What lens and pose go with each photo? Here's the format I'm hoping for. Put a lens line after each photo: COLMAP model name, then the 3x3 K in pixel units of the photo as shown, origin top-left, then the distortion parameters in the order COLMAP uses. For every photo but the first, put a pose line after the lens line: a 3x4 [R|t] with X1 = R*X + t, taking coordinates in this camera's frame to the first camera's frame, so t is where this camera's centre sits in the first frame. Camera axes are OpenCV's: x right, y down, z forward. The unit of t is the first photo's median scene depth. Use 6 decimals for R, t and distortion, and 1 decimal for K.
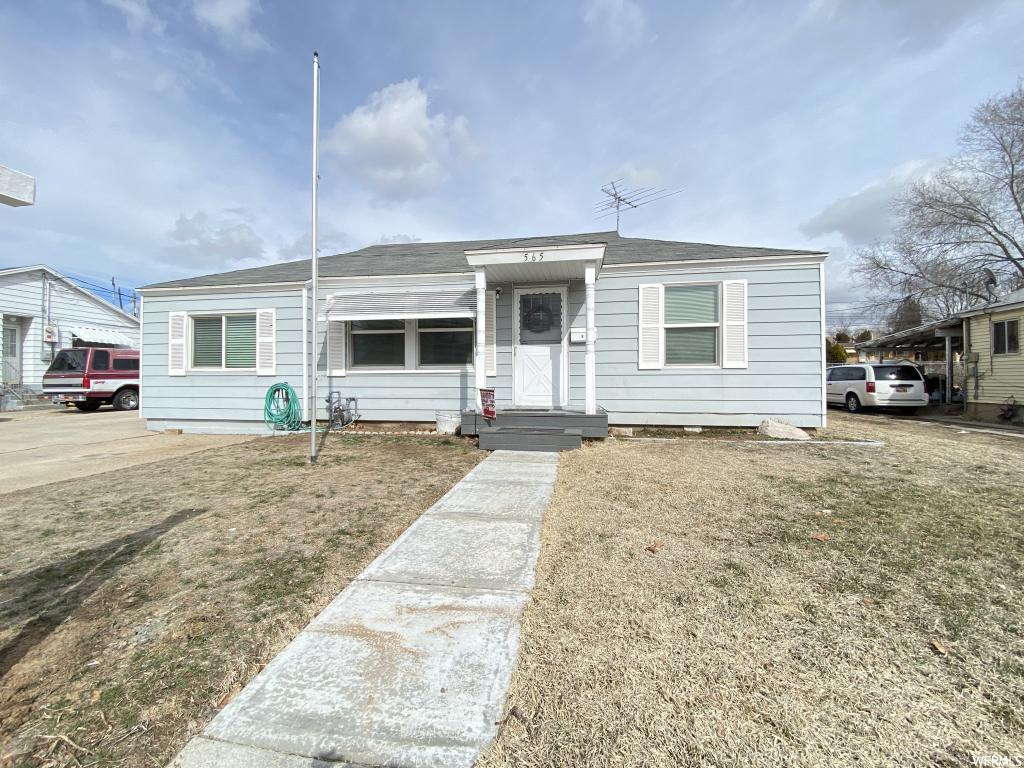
lens RADIAL K [[413.8, 0, 511.6], [0, 413.8, 378.4], [0, 0, 1]] dist [-0.001786, -0.007467]
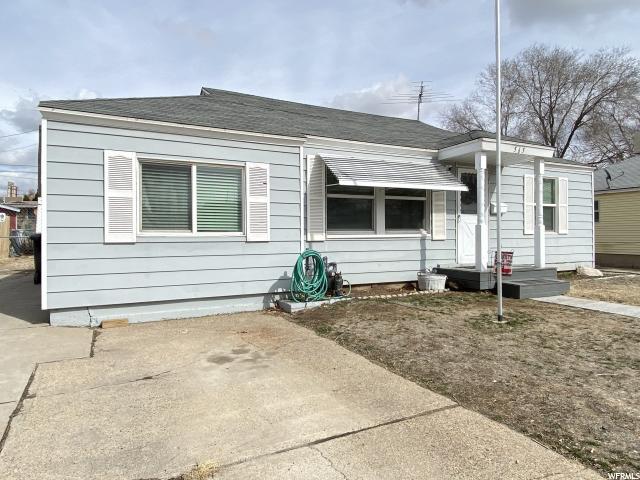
lens RADIAL K [[413.0, 0, 313.8], [0, 413.0, 240.3], [0, 0, 1]] dist [0.003809, -0.004572]
pose [[0.814614, -0.010649, 0.579906, -1.017411], [-0.000300, 0.999824, 0.018780, -0.025727], [-0.580004, -0.015473, 0.814467, 0.248189]]
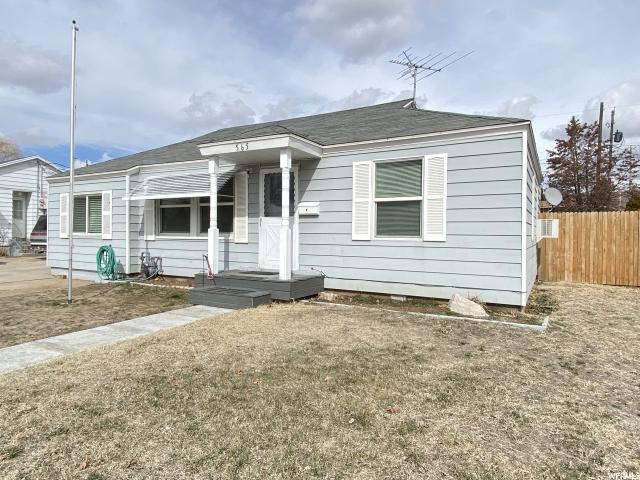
lens RADIAL K [[413.0, 0, 320.7], [0, 413.0, 238.9], [0, 0, 1]] dist [0.003809, -0.004572]
pose [[0.937834, 0.015643, -0.346733, 0.565431], [-0.009631, 0.999772, 0.019057, -0.042008], [0.346952, -0.014533, 0.937770, -0.045468]]
